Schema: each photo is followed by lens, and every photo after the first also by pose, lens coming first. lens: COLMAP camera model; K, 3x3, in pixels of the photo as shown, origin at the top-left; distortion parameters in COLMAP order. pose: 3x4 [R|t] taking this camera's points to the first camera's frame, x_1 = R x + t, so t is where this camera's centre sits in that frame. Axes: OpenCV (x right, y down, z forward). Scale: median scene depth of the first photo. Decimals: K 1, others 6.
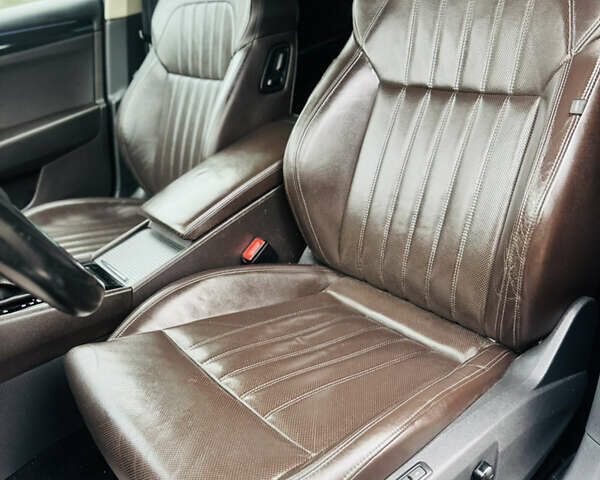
lens RADIAL K [[617.8, 0, 300.0], [0, 617.8, 240.0], [0, 0, 1]] dist [0.206105, -0.505063]
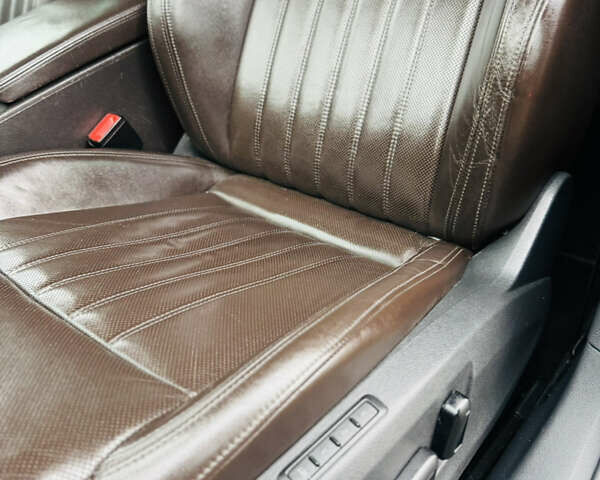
lens RADIAL K [[617.8, 0, 300.0], [0, 617.8, 240.0], [0, 0, 1]] dist [0.206105, -0.505063]
pose [[0.981956, -0.007200, 0.188970, 0.007563], [-0.003084, 0.998532, 0.054074, 0.120907], [-0.189082, -0.053681, 0.980493, 0.302721]]
